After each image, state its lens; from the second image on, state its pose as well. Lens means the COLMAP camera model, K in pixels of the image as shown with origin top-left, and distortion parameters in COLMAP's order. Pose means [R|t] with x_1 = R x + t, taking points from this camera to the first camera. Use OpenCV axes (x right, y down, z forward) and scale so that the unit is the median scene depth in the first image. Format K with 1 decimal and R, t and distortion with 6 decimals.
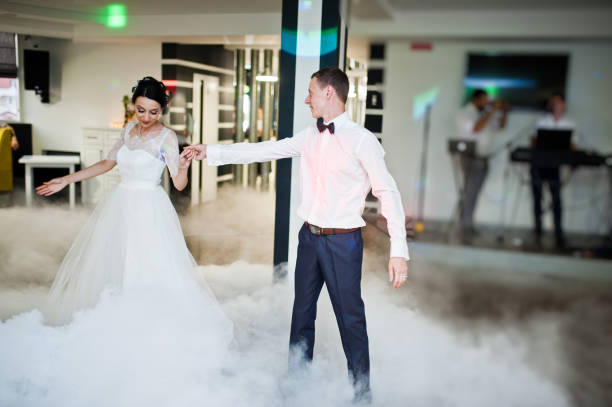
lens RADIAL K [[587.0, 0, 306.0], [0, 587.0, 203.5], [0, 0, 1]] dist [-0.050149, 0.074788]
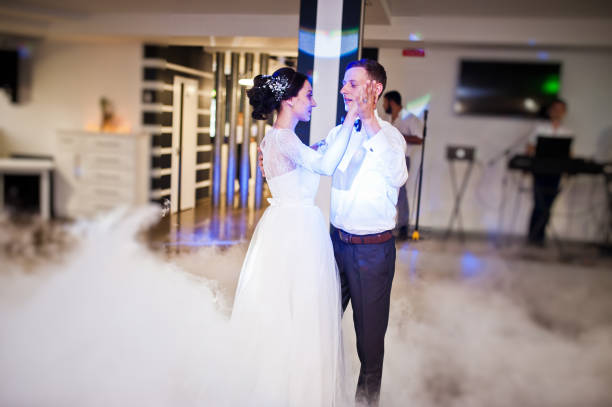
lens RADIAL K [[587.0, 0, 306.0], [0, 587.0, 203.5], [0, 0, 1]] dist [-0.050149, 0.074788]
pose [[0.997075, 0.001543, 0.076414, -0.050189], [-0.000651, 0.999931, -0.011690, -0.001006], [-0.076426, 0.011606, 0.997008, 0.026149]]
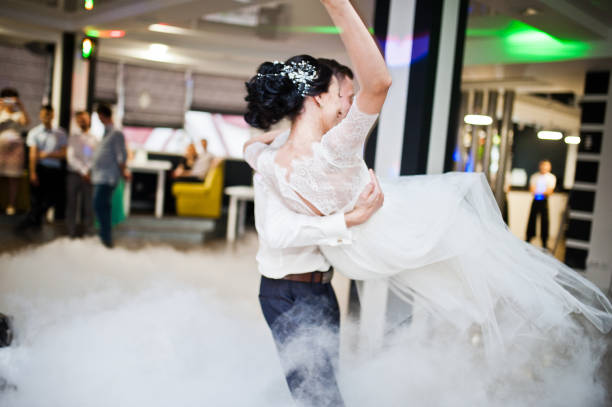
lens RADIAL K [[587.0, 0, 306.0], [0, 587.0, 203.5], [0, 0, 1]] dist [-0.050149, 0.074788]
pose [[0.870429, 0.073409, -0.486789, 0.151368], [-0.121847, 0.990179, -0.068554, 0.006471], [0.476976, 0.118985, 0.870825, 0.116467]]
